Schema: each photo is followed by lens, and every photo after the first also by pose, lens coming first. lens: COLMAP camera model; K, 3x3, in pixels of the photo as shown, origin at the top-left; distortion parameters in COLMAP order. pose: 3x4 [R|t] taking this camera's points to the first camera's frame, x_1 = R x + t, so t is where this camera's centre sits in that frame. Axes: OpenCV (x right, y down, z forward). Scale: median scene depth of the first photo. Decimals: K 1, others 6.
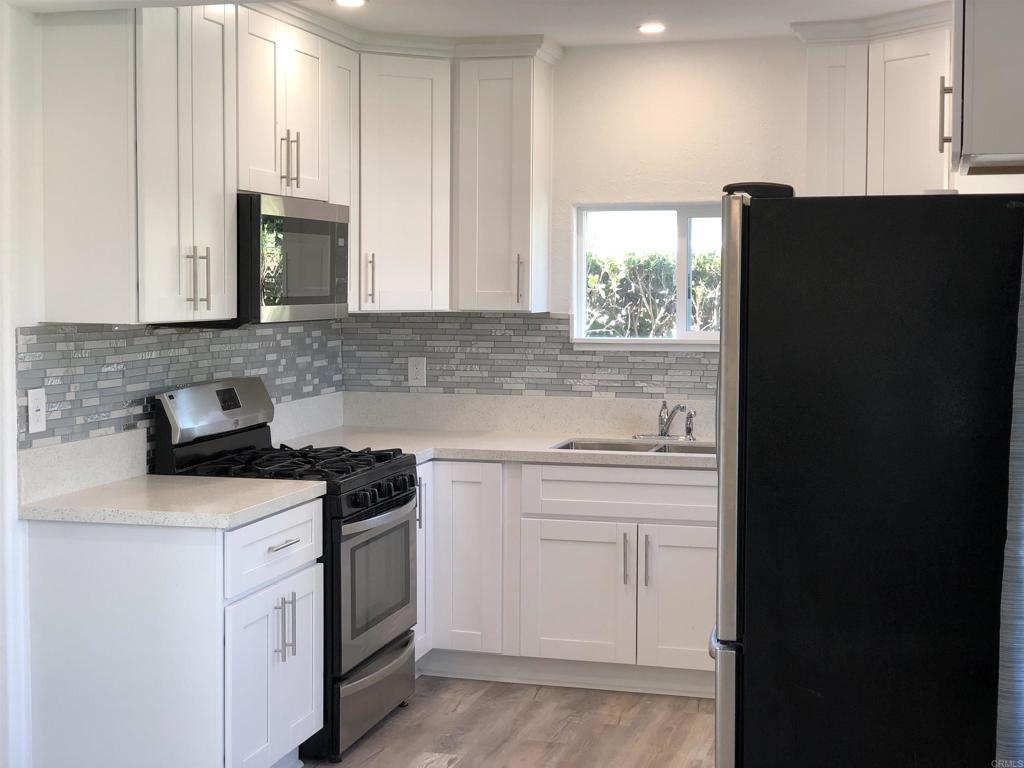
lens RADIAL K [[1544.9, 0, 505.3], [0, 1544.9, 382.6], [0, 0, 1]] dist [0.068219, 0.000000]
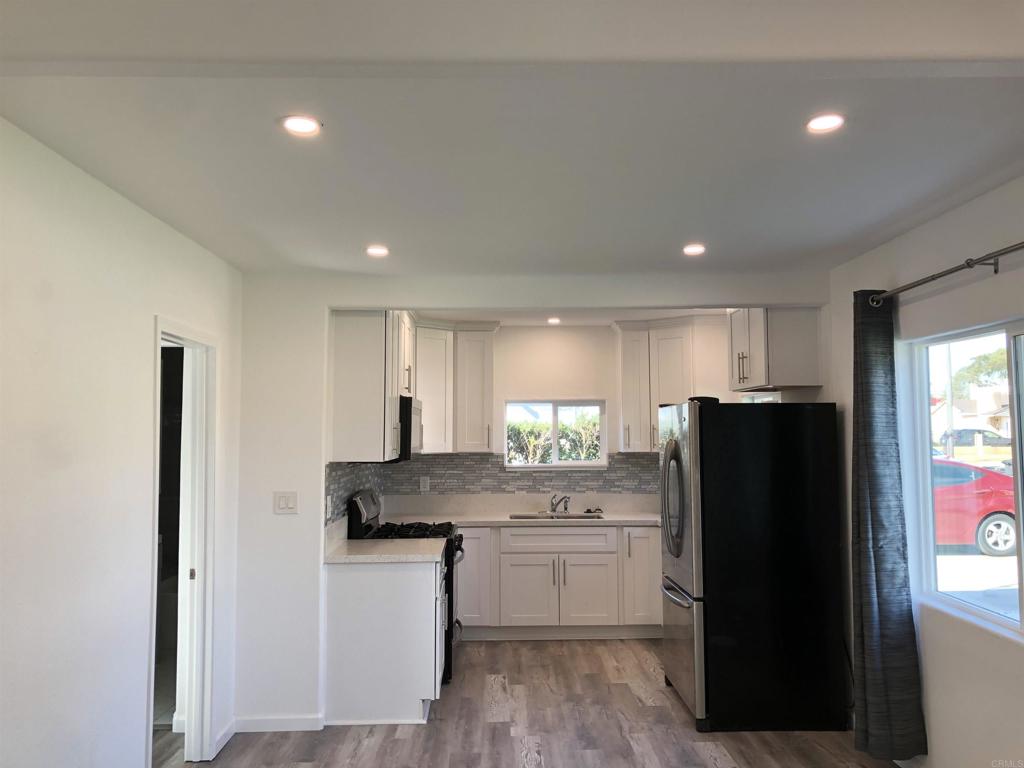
lens RADIAL K [[847.8, 0, 519.0], [0, 847.8, 367.9], [0, 0, 1]] dist [0.043857, -0.007385]
pose [[0.952286, 0.016516, 0.304761, -0.291819], [0.026966, 0.990077, -0.137917, -0.000800], [-0.304014, 0.139554, 0.942391, -0.084682]]
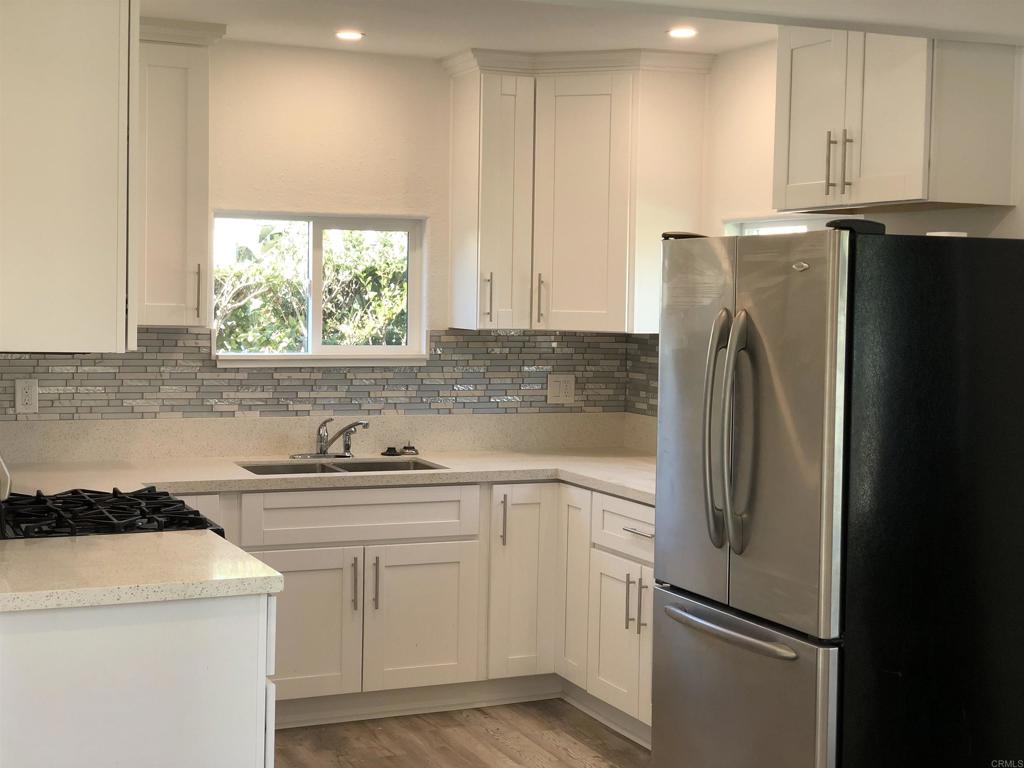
lens RADIAL K [[1544.9, 0, 519.0], [0, 1544.9, 383.2], [0, 0, 1]] dist [0.068219, 0.000000]
pose [[0.763282, -0.027514, 0.645480, -0.428179], [0.025566, 0.999597, 0.012376, -0.018973], [-0.645560, 0.007056, 0.763677, 0.179904]]
